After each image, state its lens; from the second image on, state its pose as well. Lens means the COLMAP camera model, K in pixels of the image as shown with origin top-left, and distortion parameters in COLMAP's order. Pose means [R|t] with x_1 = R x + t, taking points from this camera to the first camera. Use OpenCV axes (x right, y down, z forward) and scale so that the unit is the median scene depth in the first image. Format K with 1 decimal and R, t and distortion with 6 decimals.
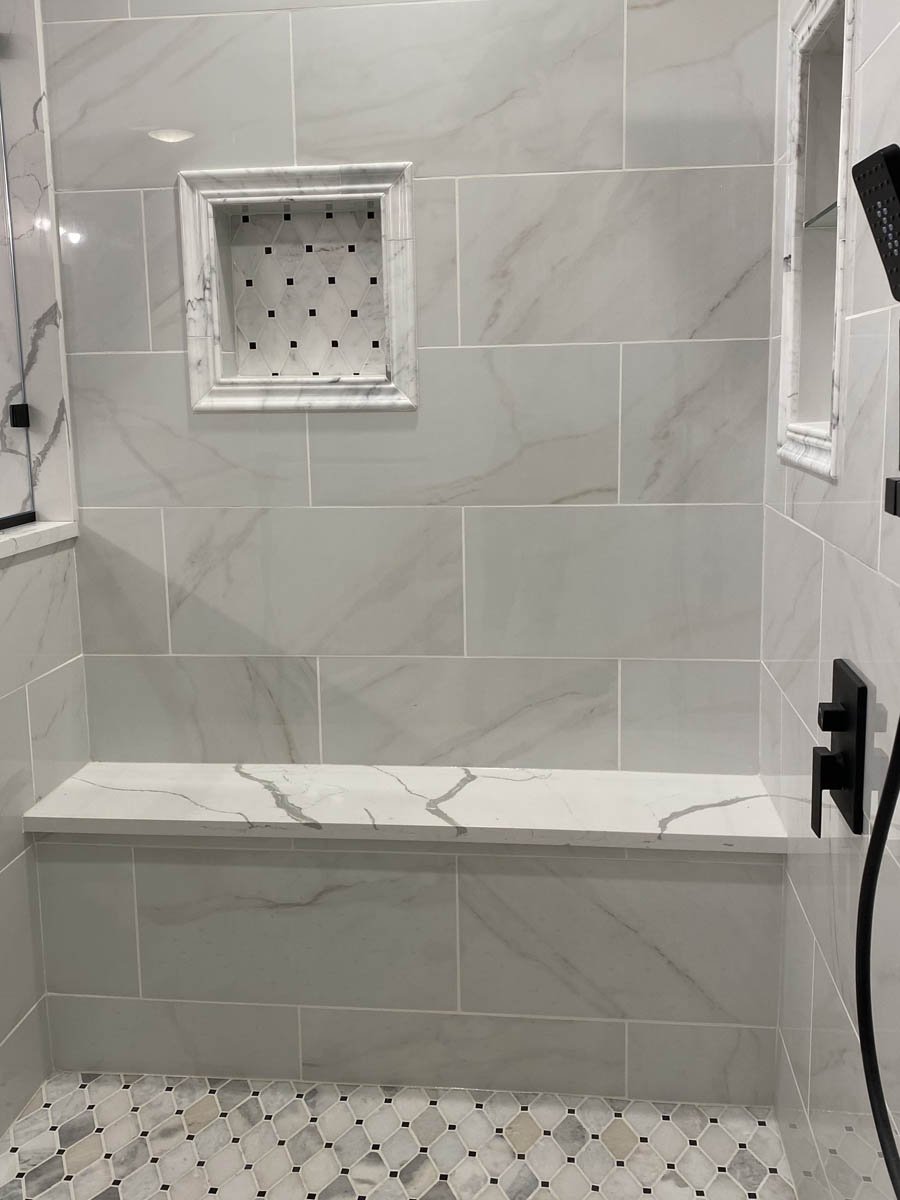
lens RADIAL K [[1193.0, 0, 450.6], [0, 1193.0, 580.8], [0, 0, 1]] dist [0.103285, -0.387307]
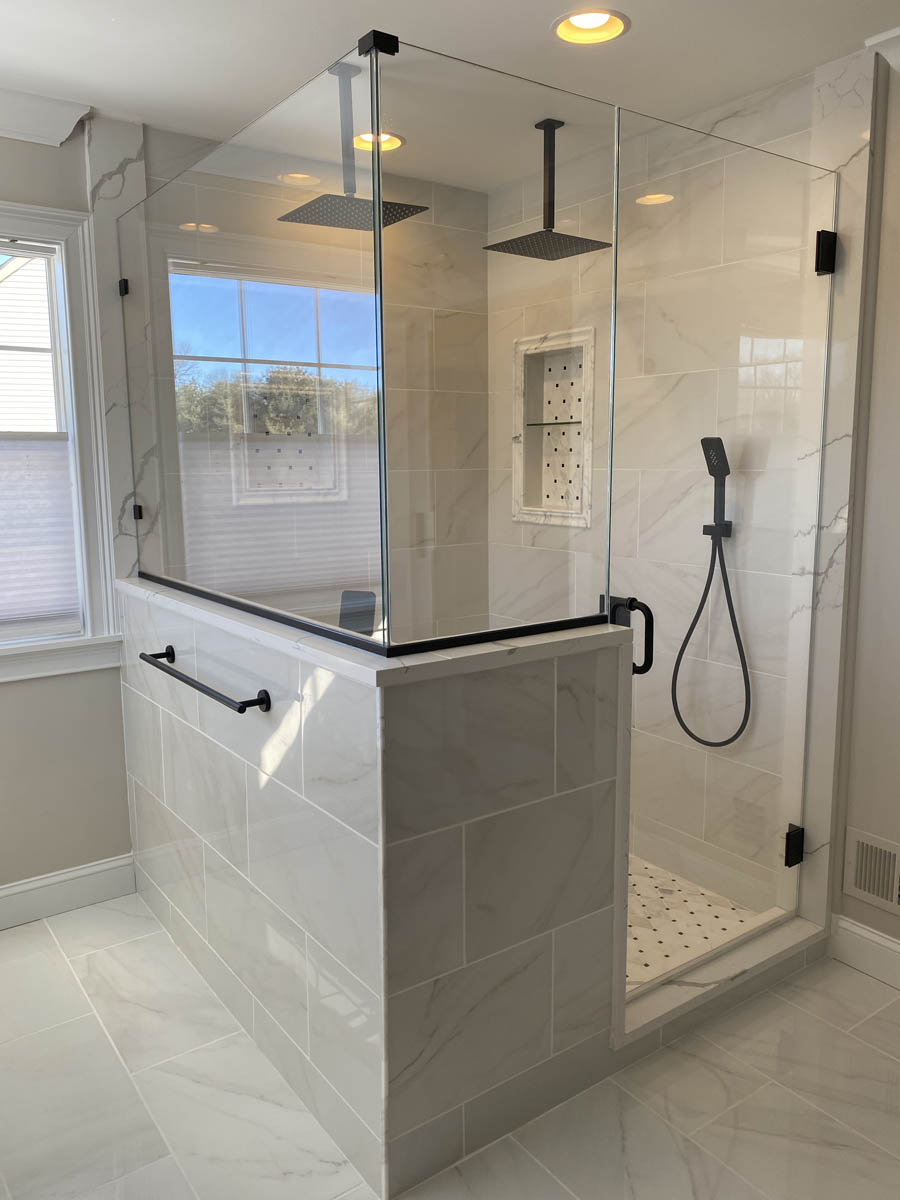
lens RADIAL K [[898.1, 0, 452.3], [0, 898.1, 577.8], [0, 0, 1]] dist [0.096964, -0.127945]
pose [[0.746067, -0.078196, 0.661263, -0.880909], [0.098339, 0.995130, 0.006727, -0.014912], [-0.658569, 0.060009, 0.750124, -0.204844]]
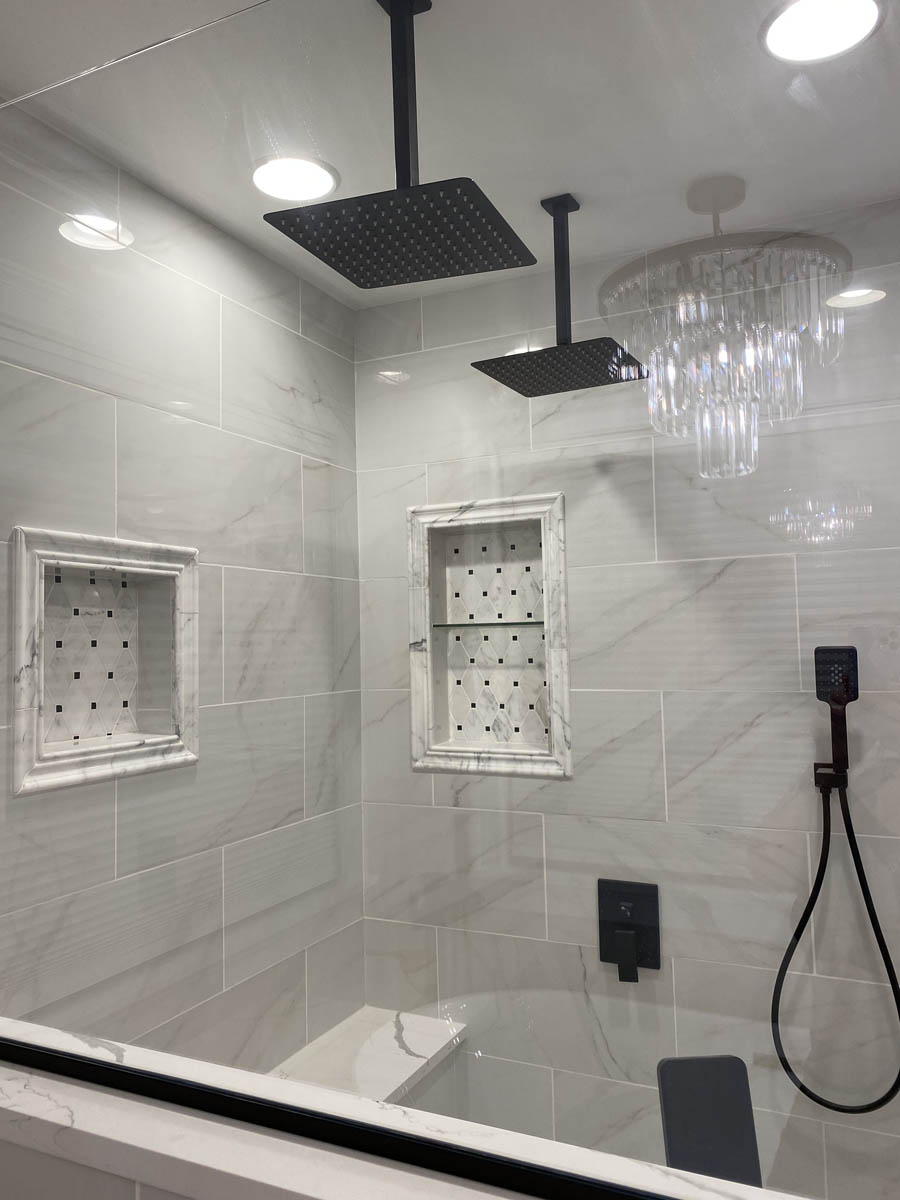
lens RADIAL K [[898.1, 0, 452.3], [0, 898.1, 577.8], [0, 0, 1]] dist [0.096964, -0.127945]
pose [[0.339653, 0.082133, 0.936958, -0.741127], [0.159165, 0.976793, -0.143323, -0.152659], [-0.926985, 0.197811, 0.318698, 0.485136]]
